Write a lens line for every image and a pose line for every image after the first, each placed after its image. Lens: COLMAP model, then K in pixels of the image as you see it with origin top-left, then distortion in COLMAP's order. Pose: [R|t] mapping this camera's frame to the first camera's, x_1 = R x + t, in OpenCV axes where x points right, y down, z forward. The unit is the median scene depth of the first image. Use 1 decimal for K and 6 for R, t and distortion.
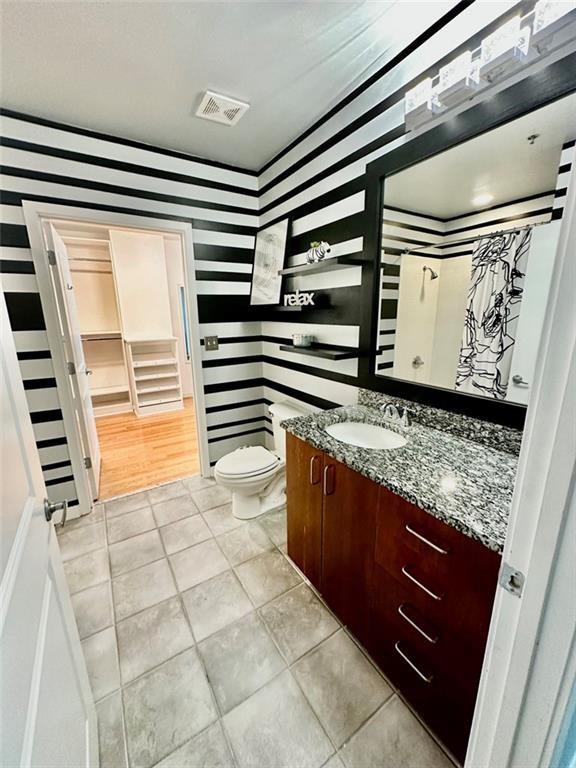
lens RADIAL K [[307.6, 0, 289.2], [0, 307.6, 381.9], [0, 0, 1]] dist [-0.003633, 0.000445]
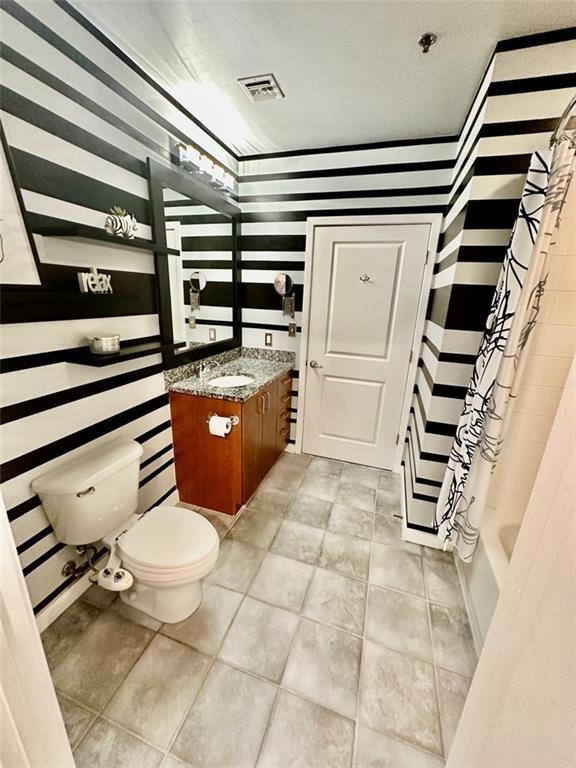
lens RADIAL K [[307.6, 0, 287.3], [0, 307.6, 387.6], [0, 0, 1]] dist [-0.003633, 0.000445]
pose [[-0.628055, -0.236410, 0.741388, -0.921349], [0.151181, 0.897513, 0.414265, -0.337398], [-0.763342, 0.372265, -0.527947, 1.364588]]
